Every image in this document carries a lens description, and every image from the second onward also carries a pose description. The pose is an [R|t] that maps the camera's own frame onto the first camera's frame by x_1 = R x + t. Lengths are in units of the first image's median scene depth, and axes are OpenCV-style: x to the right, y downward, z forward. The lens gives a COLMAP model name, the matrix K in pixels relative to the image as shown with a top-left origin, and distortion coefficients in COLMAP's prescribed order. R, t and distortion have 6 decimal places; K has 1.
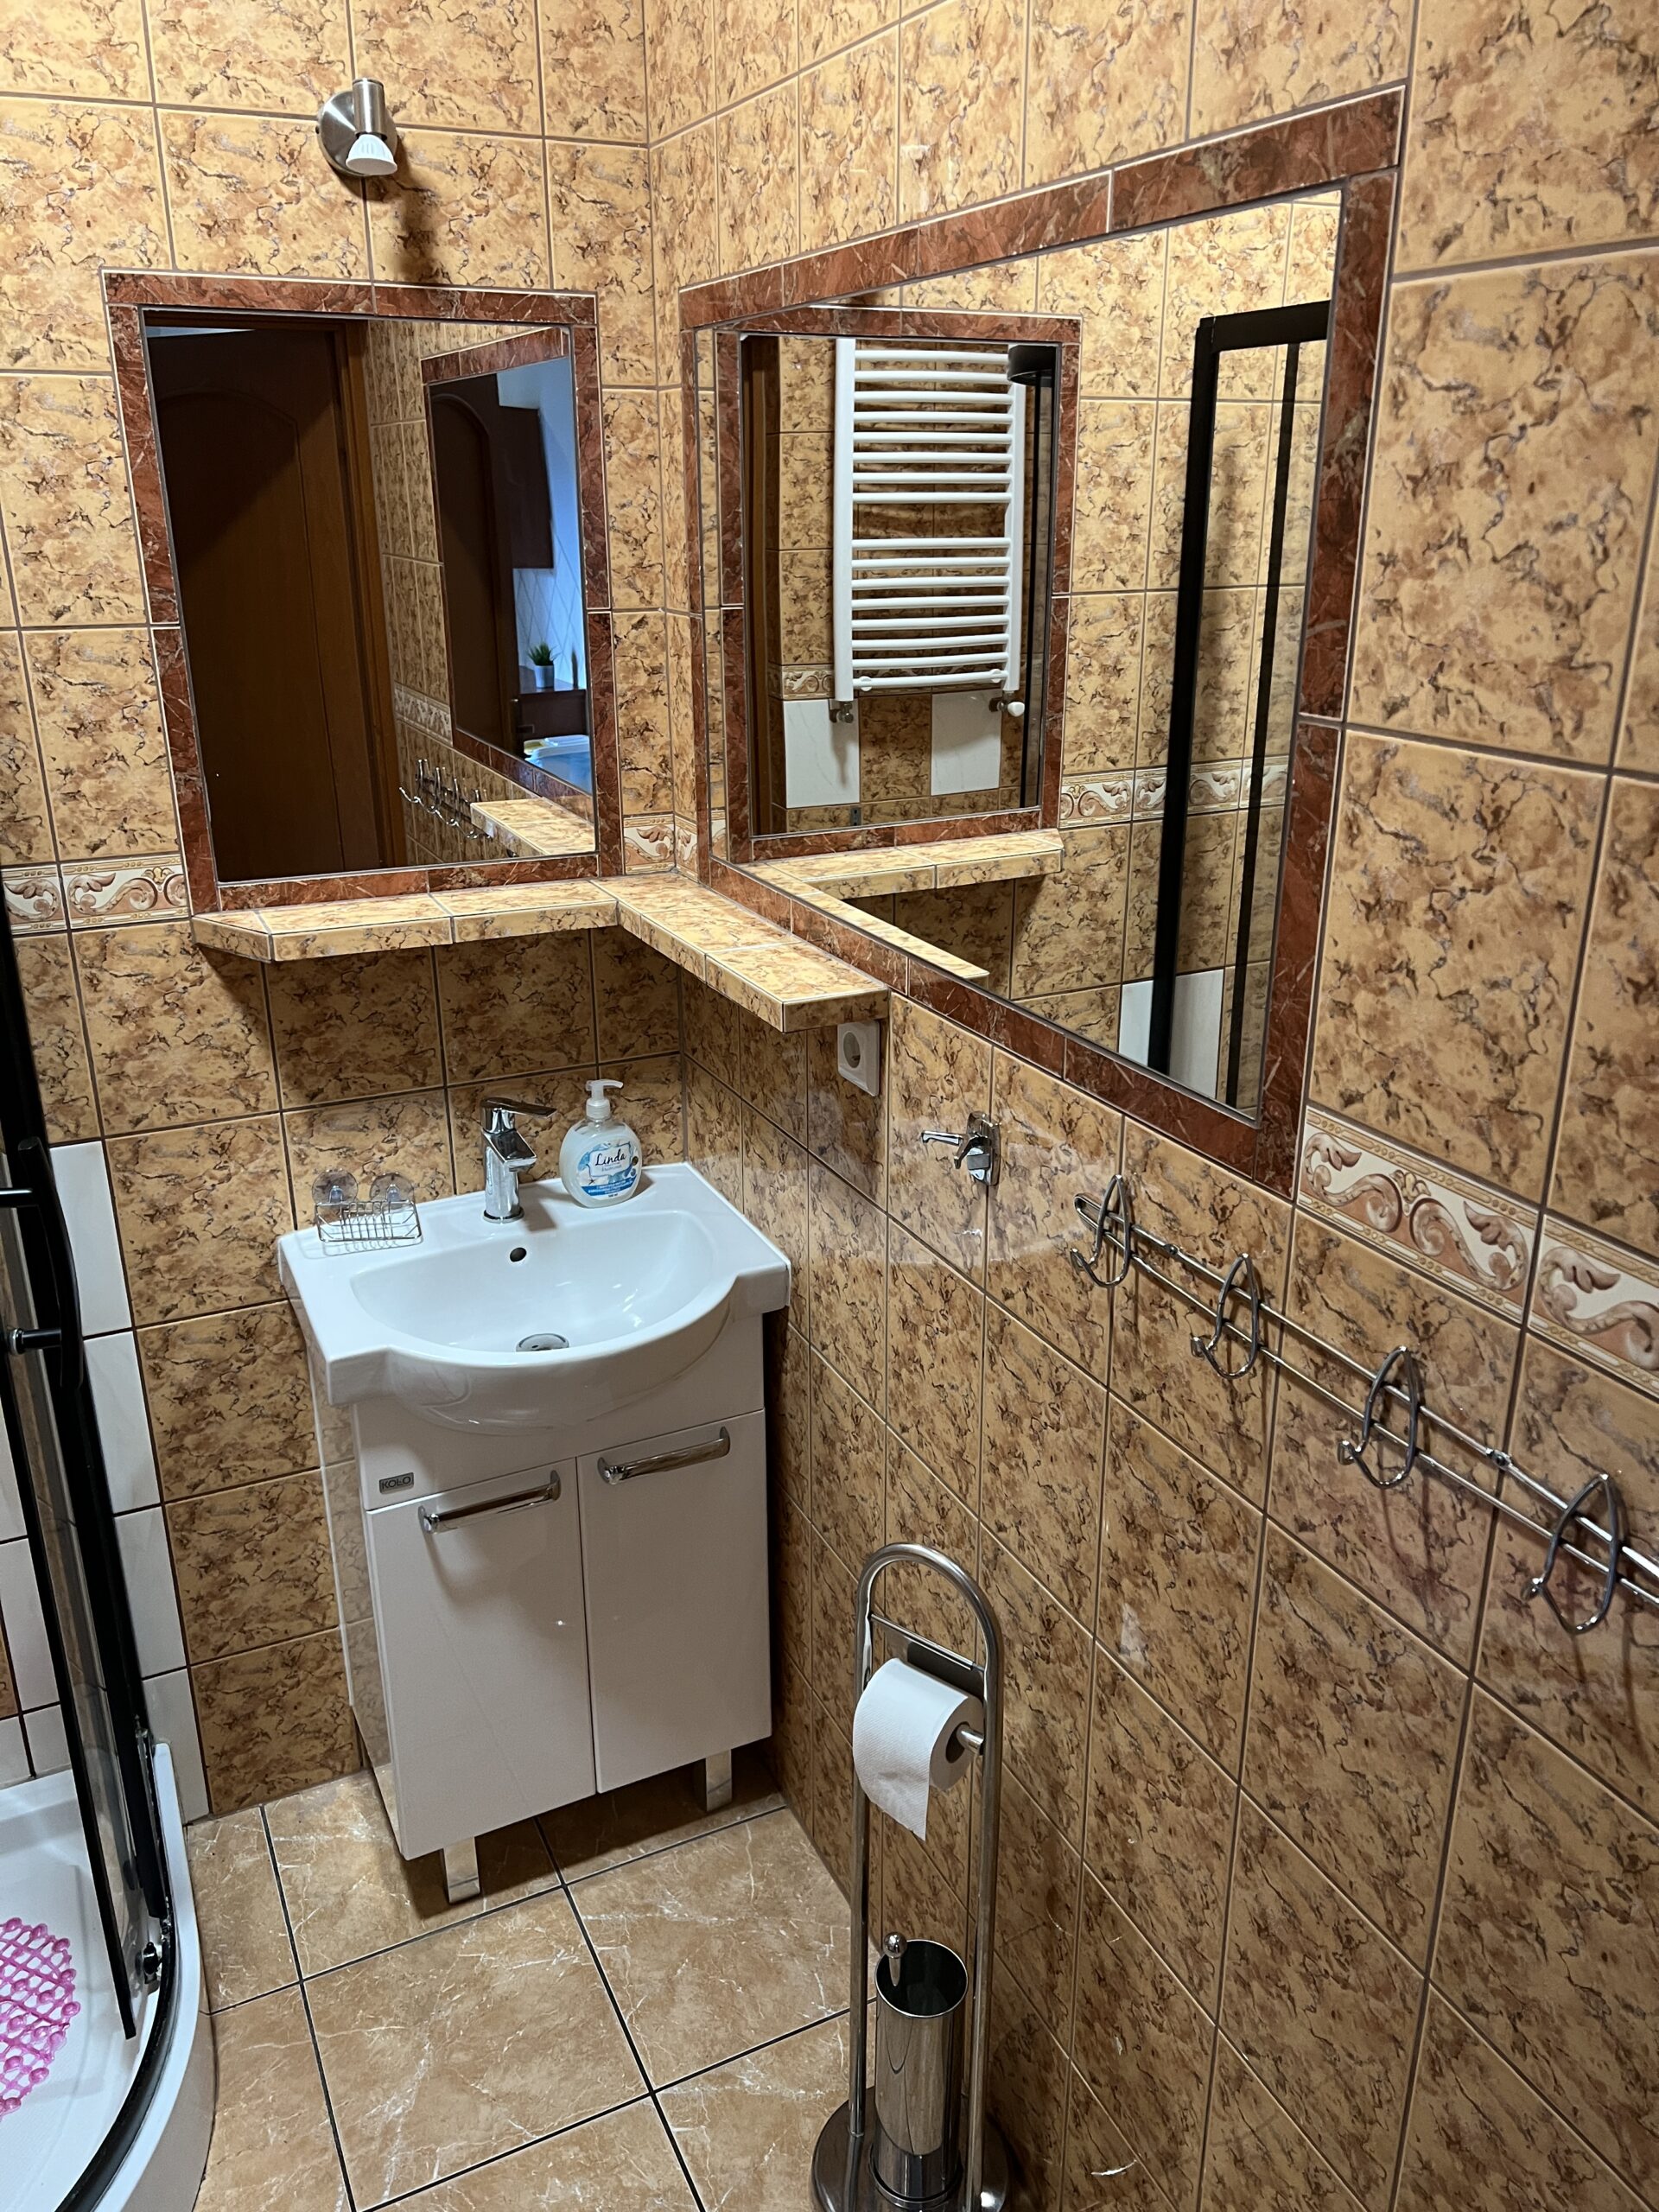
lens RADIAL K [[1678.2, 0, 842.6], [0, 1678.2, 1106.0], [0, 0, 1]] dist [0.061120, -0.068804]
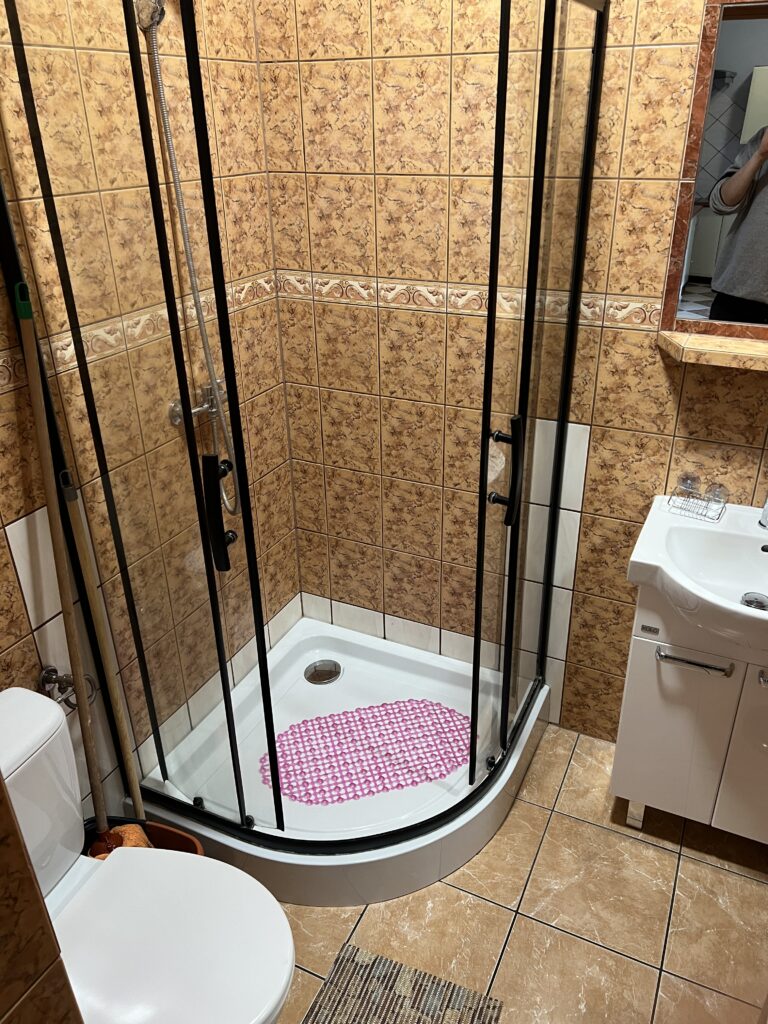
lens RADIAL K [[776.9, 0, 394.2], [0, 776.9, 510.3], [0, 0, 1]] dist [0.061120, -0.068804]
pose [[0.630596, 0.351331, -0.692037, 0.135237], [-0.262631, 0.935665, 0.235702, -0.048224], [0.730324, 0.033118, 0.682297, 0.136476]]
